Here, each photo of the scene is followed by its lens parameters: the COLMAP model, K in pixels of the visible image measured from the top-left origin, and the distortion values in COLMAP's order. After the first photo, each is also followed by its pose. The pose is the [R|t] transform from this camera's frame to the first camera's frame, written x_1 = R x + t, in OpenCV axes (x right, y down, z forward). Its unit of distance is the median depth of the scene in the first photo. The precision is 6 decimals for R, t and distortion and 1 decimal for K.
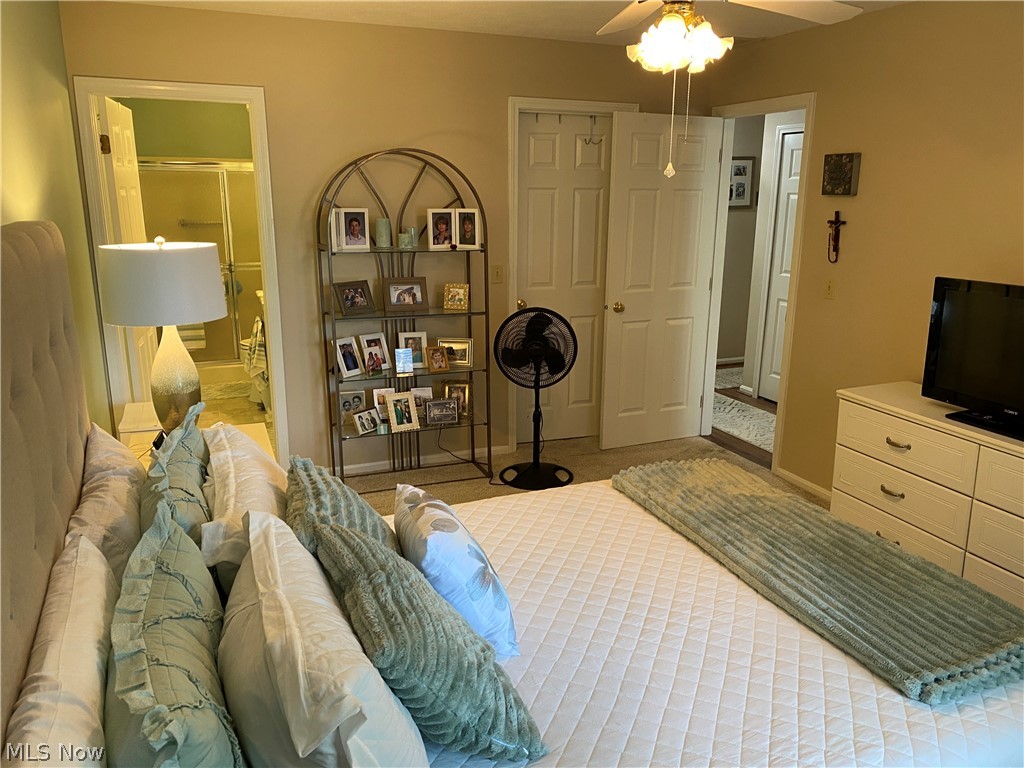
lens RADIAL K [[778.2, 0, 512.4], [0, 778.2, 384.2], [0, 0, 1]] dist [0.047816, -0.047542]
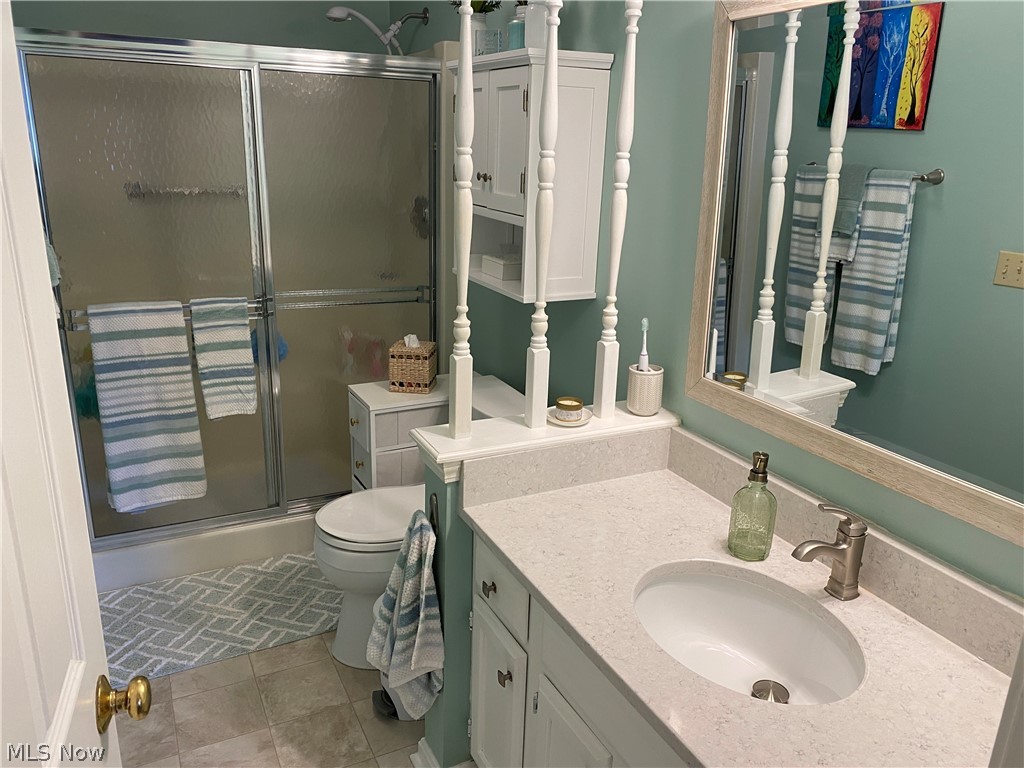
lens RADIAL K [[778.2, 0, 511.8], [0, 778.2, 382.5], [0, 0, 1]] dist [0.047816, -0.047542]
pose [[0.996975, -0.007925, 0.077313, -0.308872], [0.004053, 0.998735, 0.050113, -0.151916], [-0.077613, -0.049648, 0.995747, 0.678365]]
